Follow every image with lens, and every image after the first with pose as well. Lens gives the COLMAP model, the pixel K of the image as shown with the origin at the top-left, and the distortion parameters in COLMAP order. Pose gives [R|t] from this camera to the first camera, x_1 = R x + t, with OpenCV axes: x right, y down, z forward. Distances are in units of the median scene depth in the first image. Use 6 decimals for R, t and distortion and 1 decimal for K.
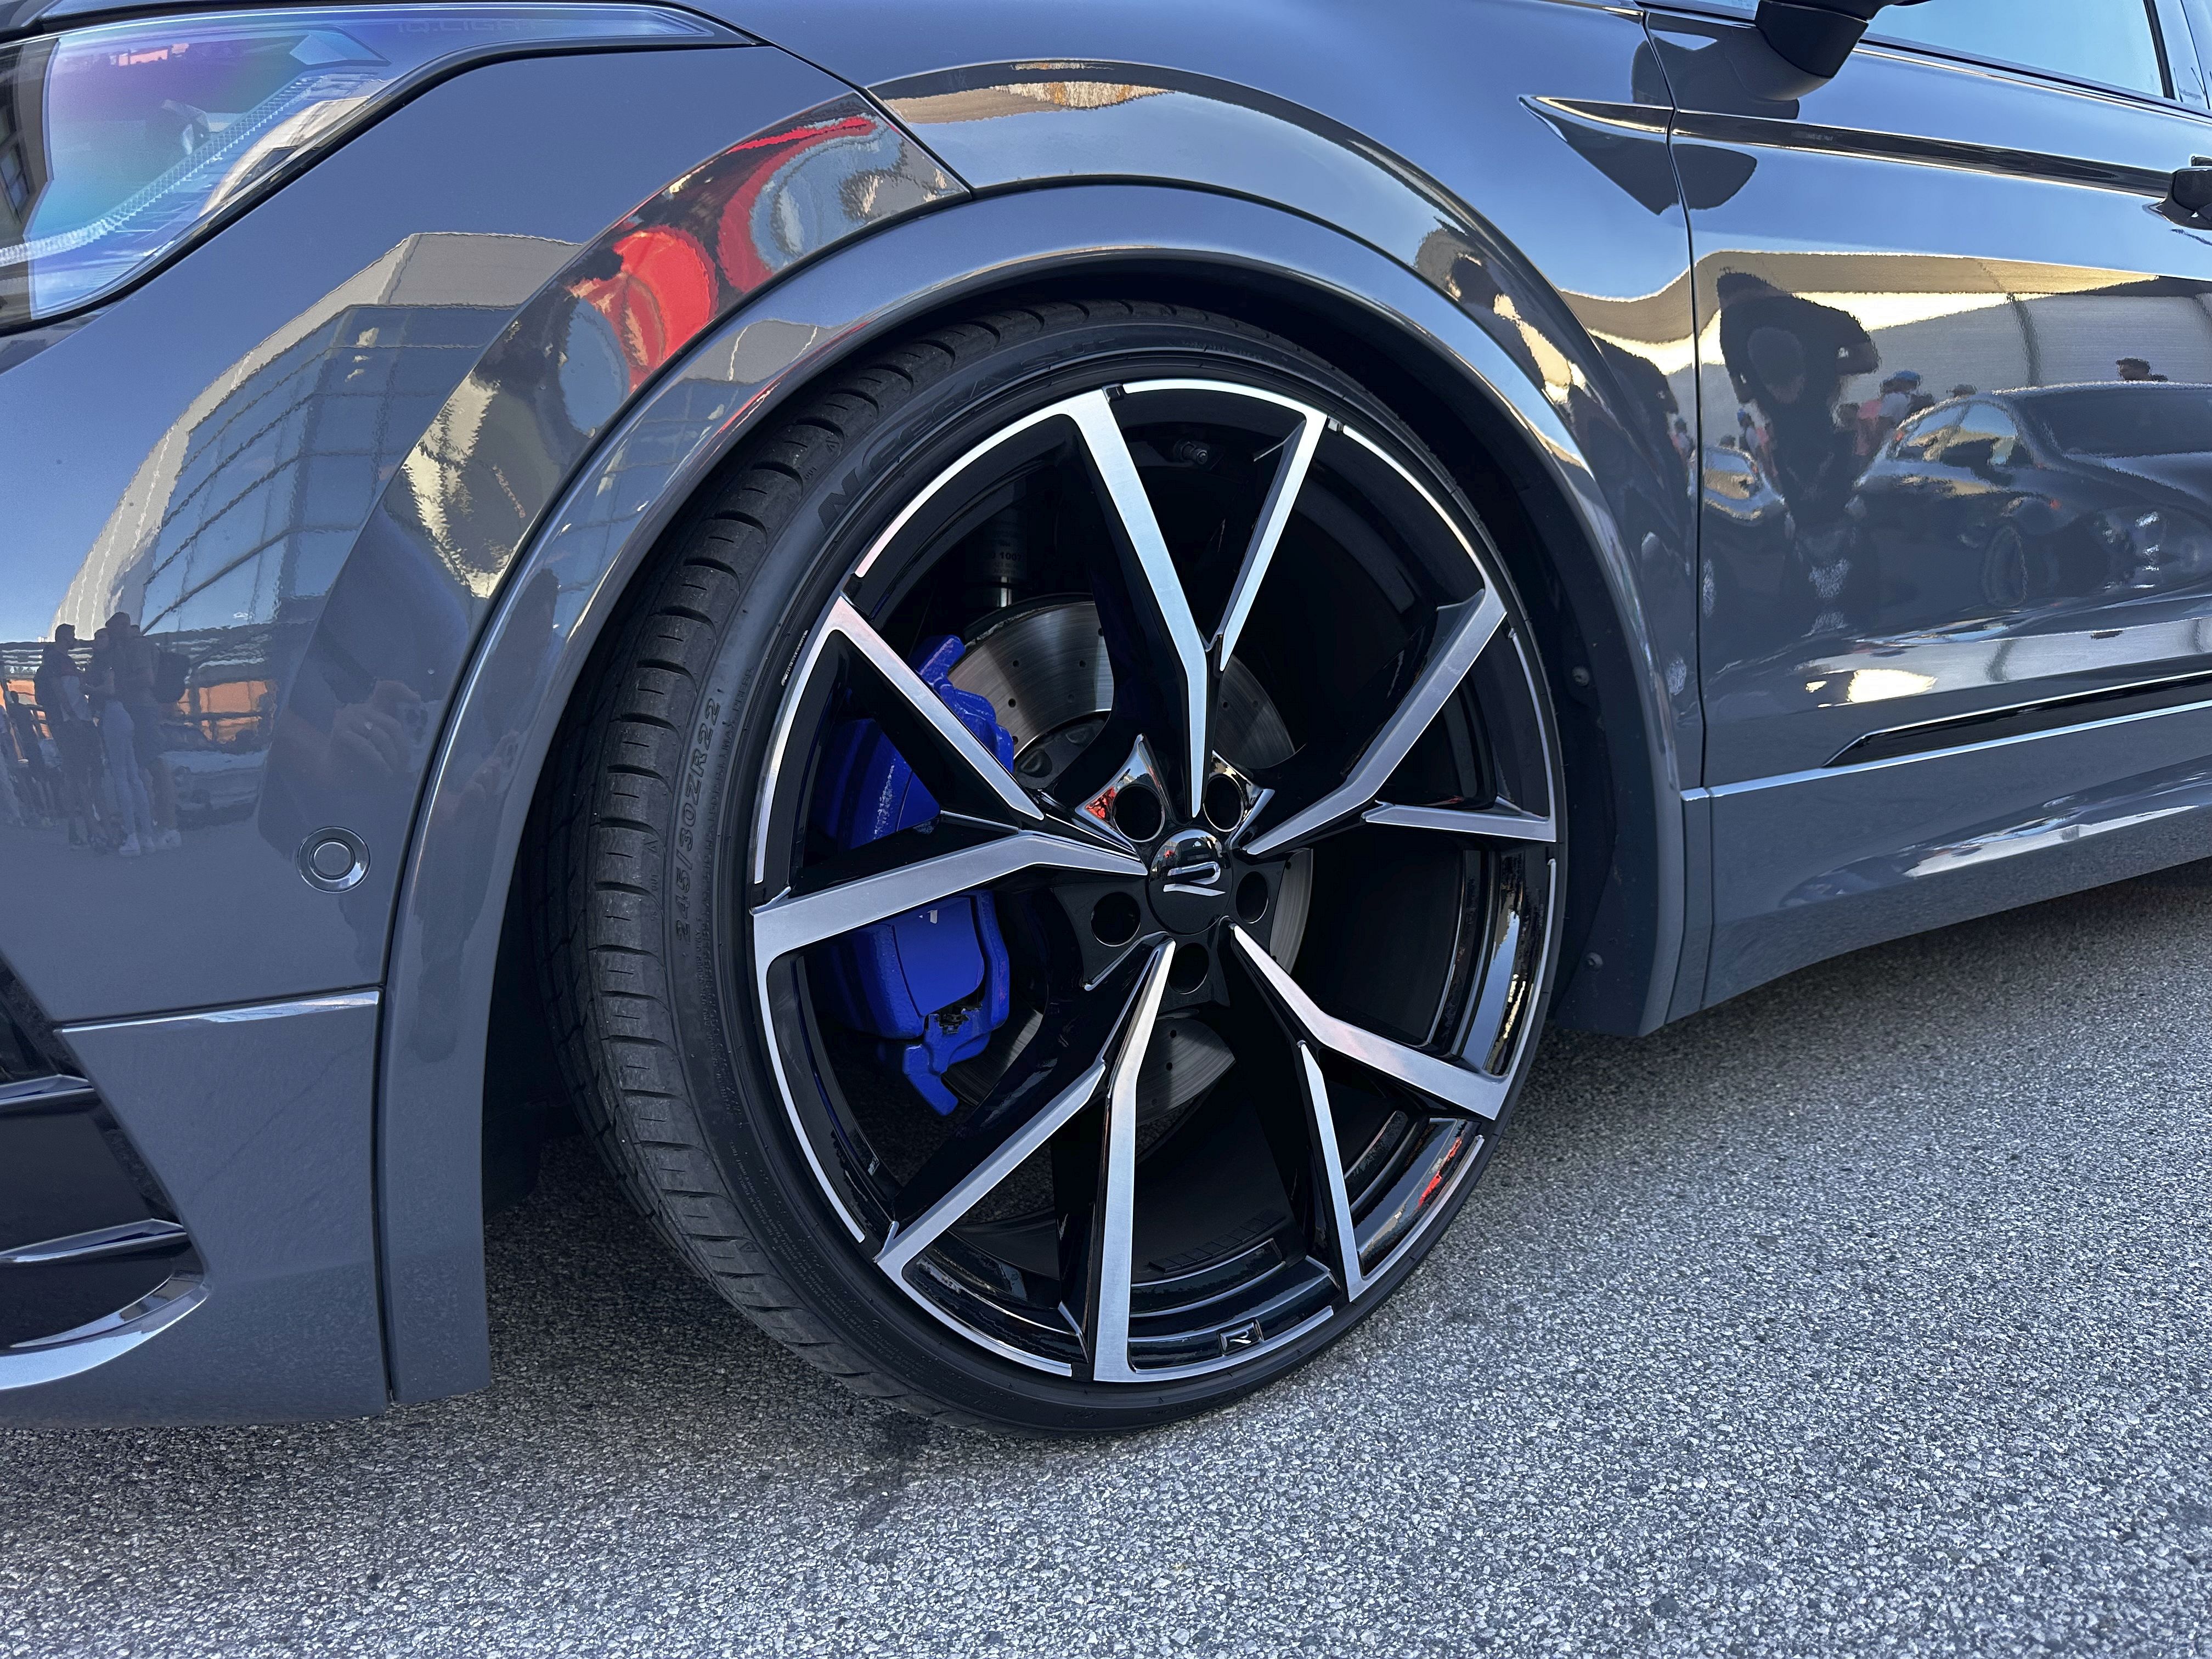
lens RADIAL K [[1555.0, 0, 1105.0], [0, 1555.0, 898.3], [0, 0, 1]] dist [0.007935, 0.002346]
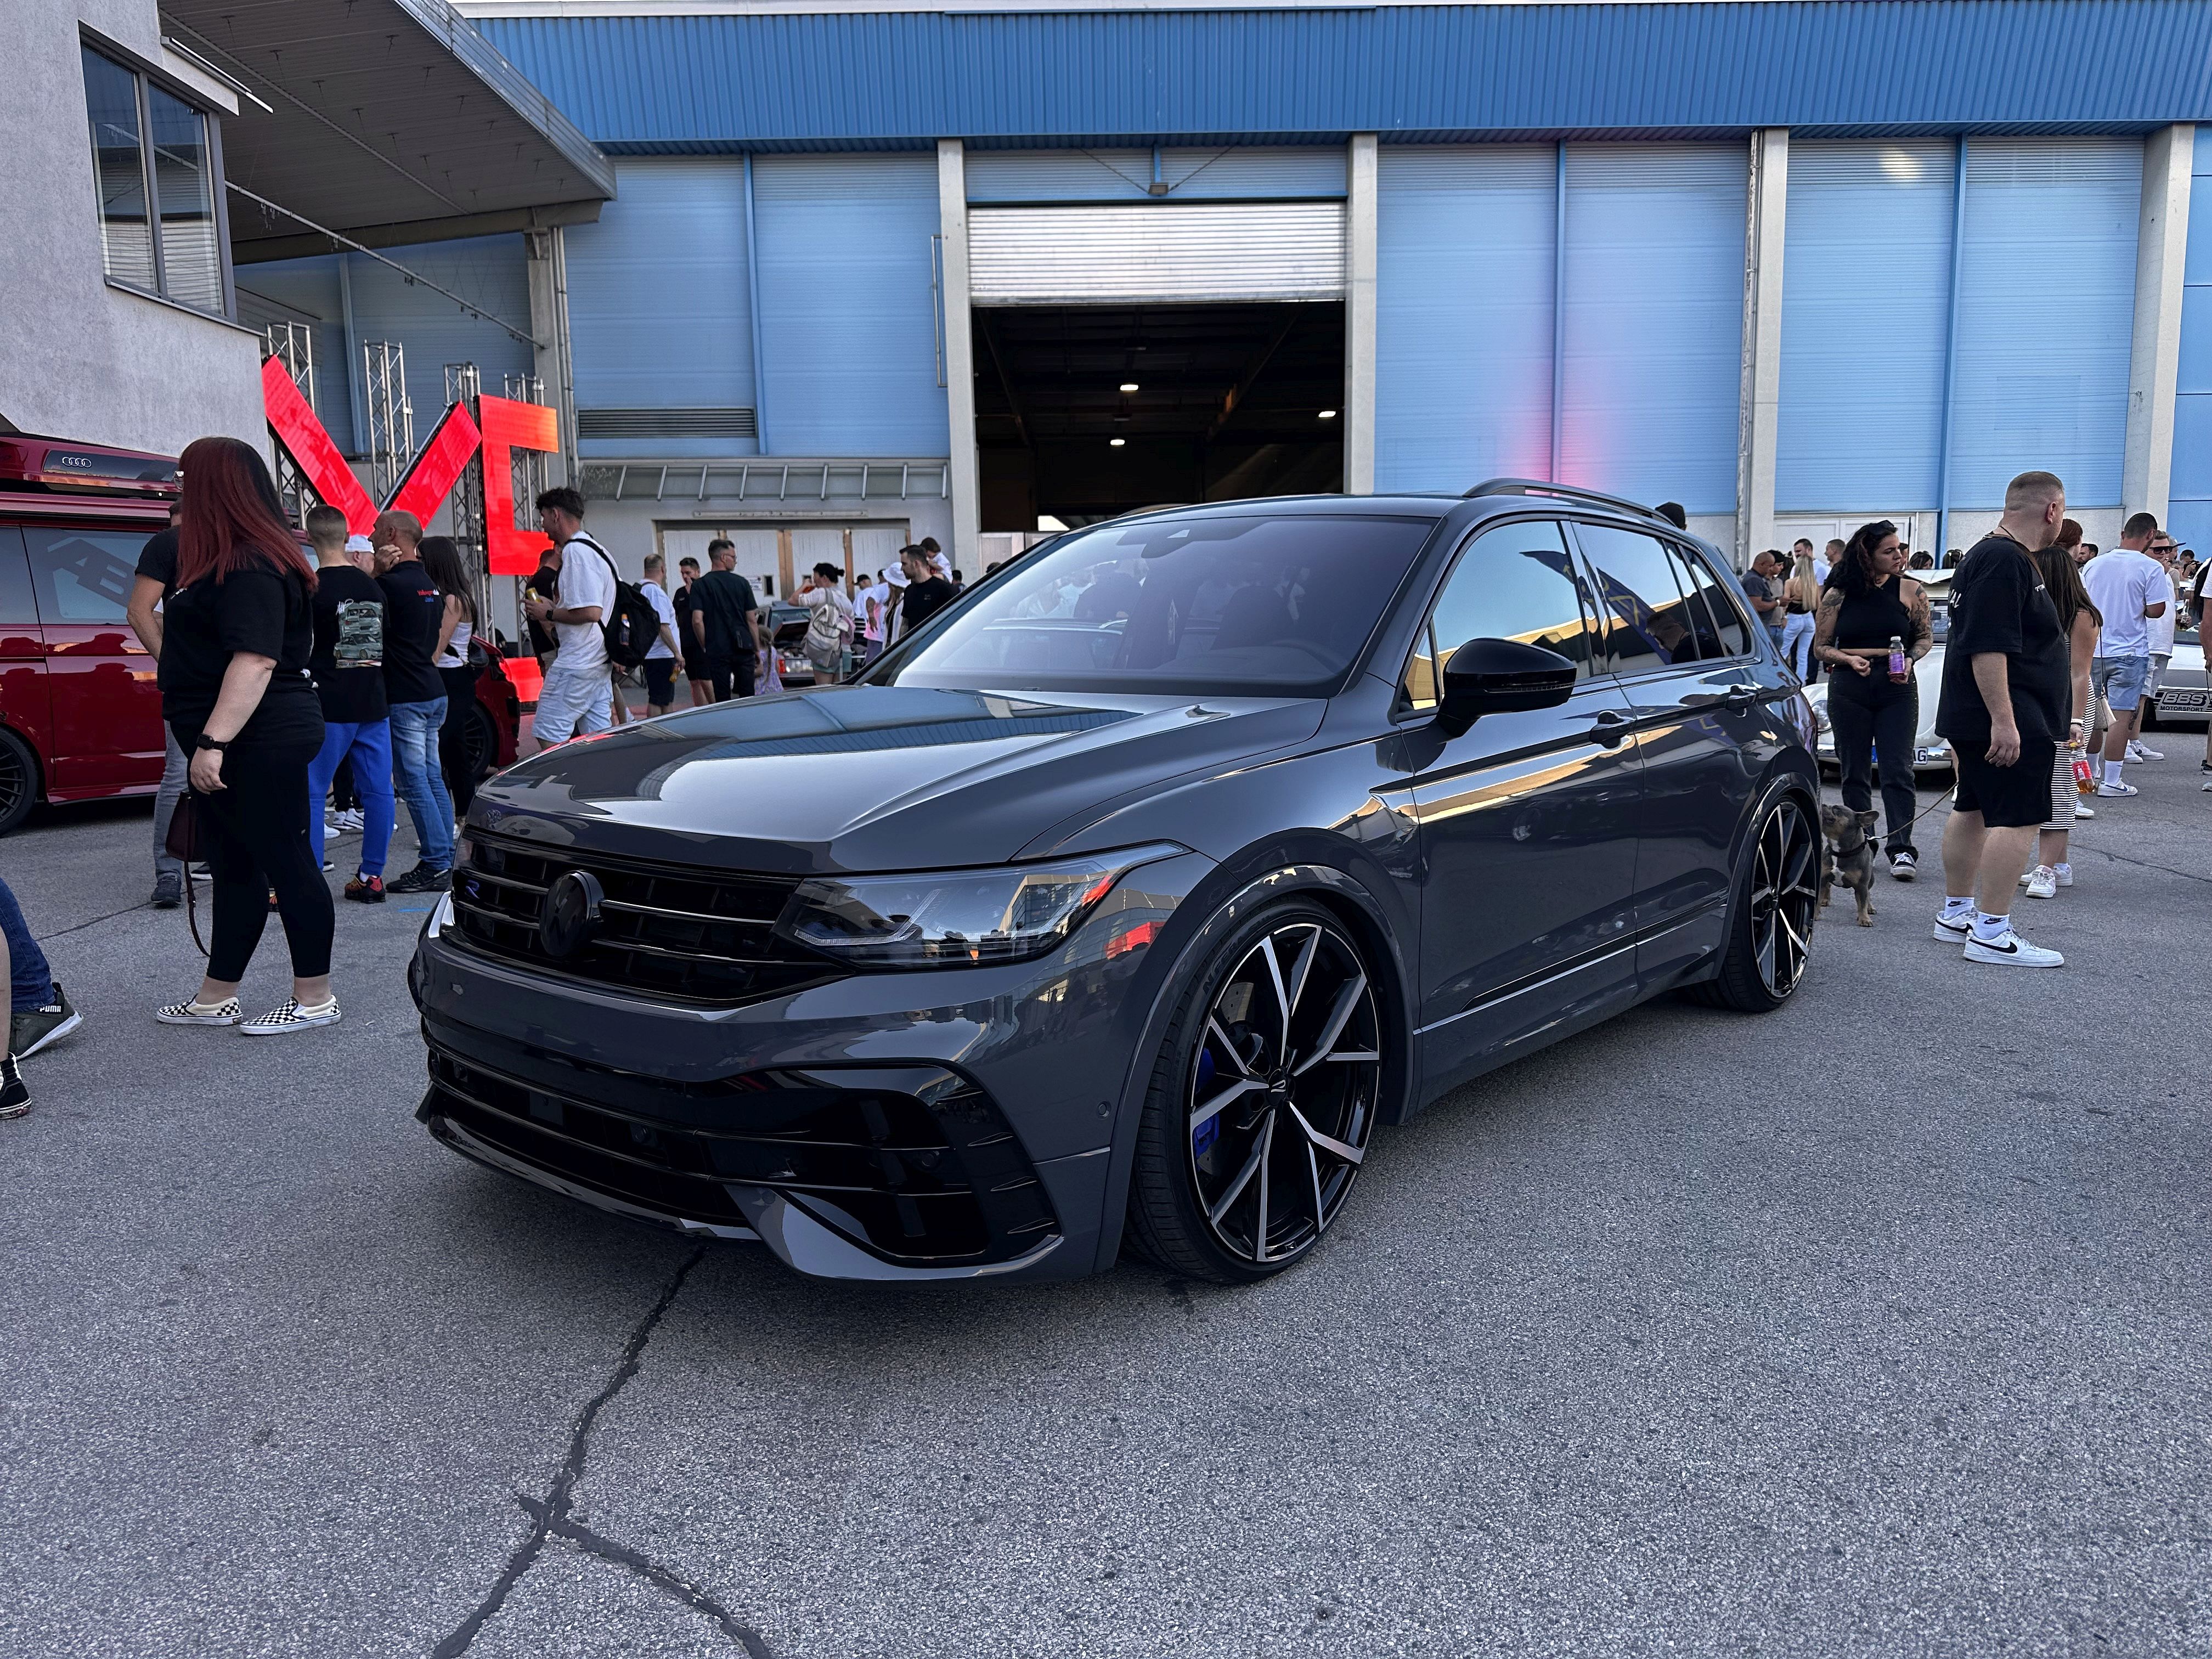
lens RADIAL K [[1565.4, 0, 1115.1], [0, 1565.4, 830.2], [0, 0, 1]] dist [0.000513, -0.040374]
pose [[0.958569, 0.019448, 0.284195, -1.064619], [-0.007251, 0.999009, -0.043908, -0.357148], [-0.284767, 0.040028, 0.957761, -1.706074]]
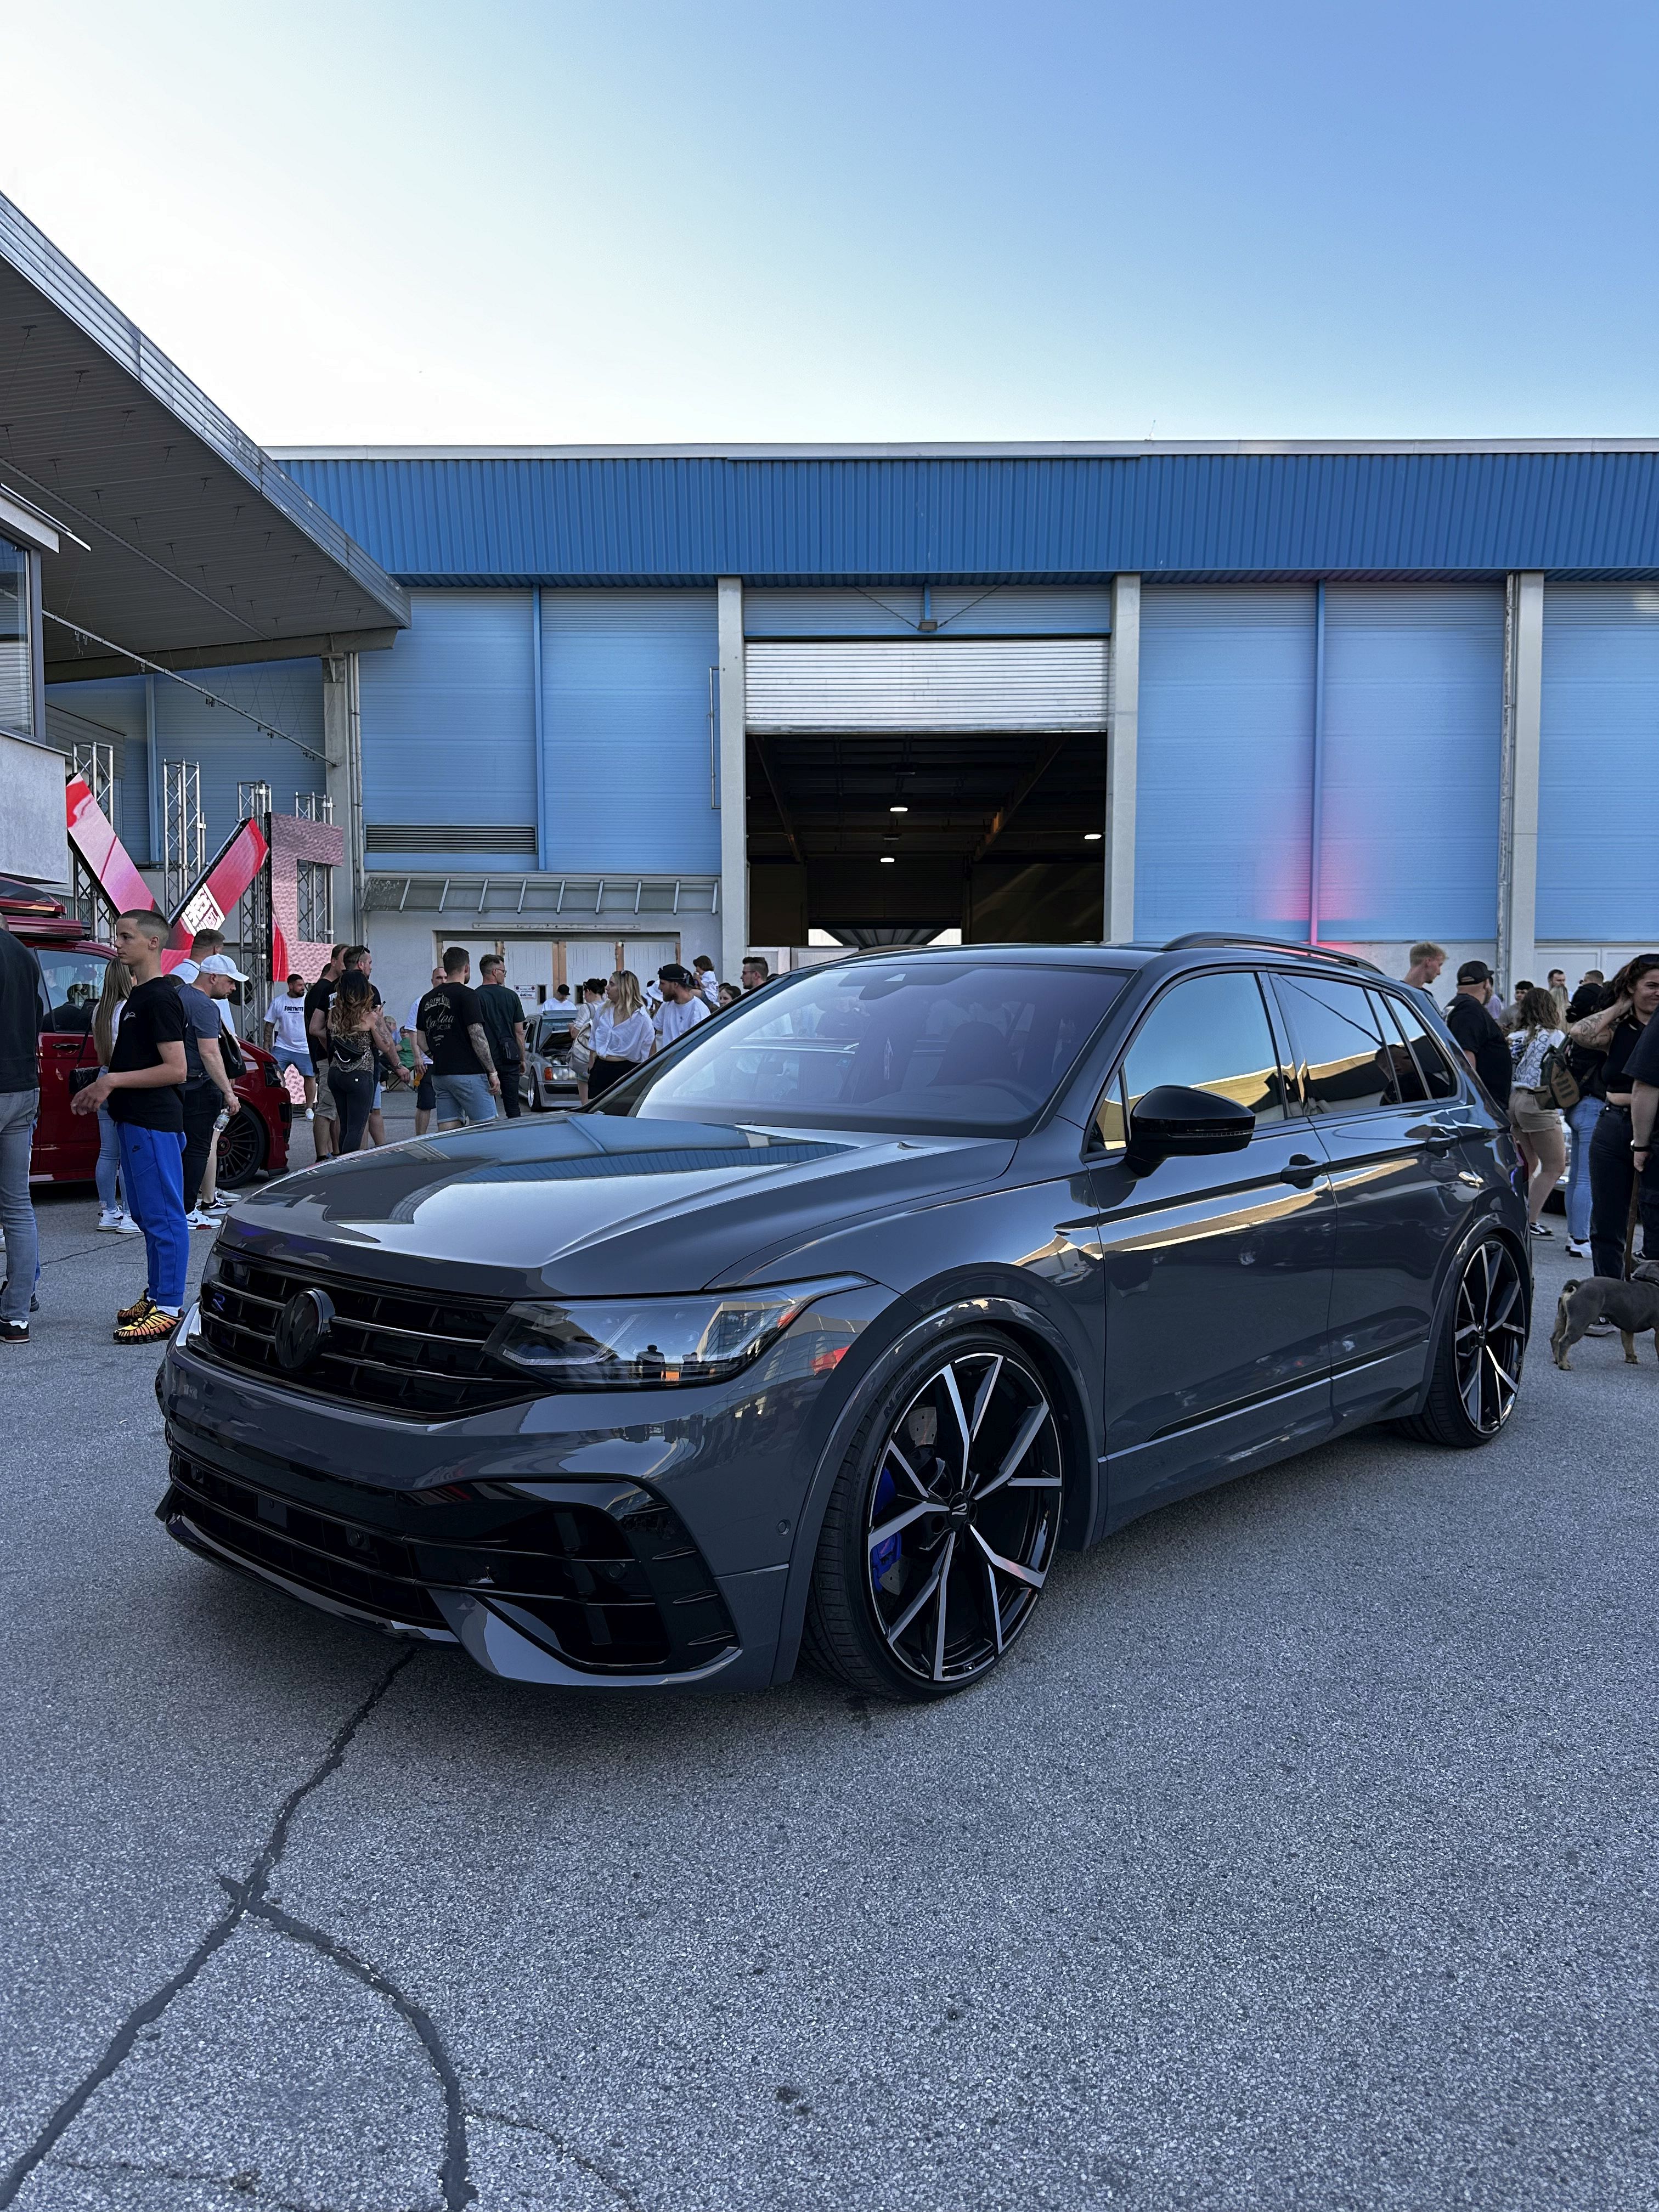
lens RADIAL K [[1560.8, 0, 829.5], [0, 1560.8, 1106.0], [0, 0, 1]] dist [0.001313, -0.035277]
pose [[0.966660, 0.063009, 0.248192, -0.993662], [-0.031622, 0.991208, -0.128481, -0.393883], [-0.254105, 0.116349, 0.960153, -1.951339]]
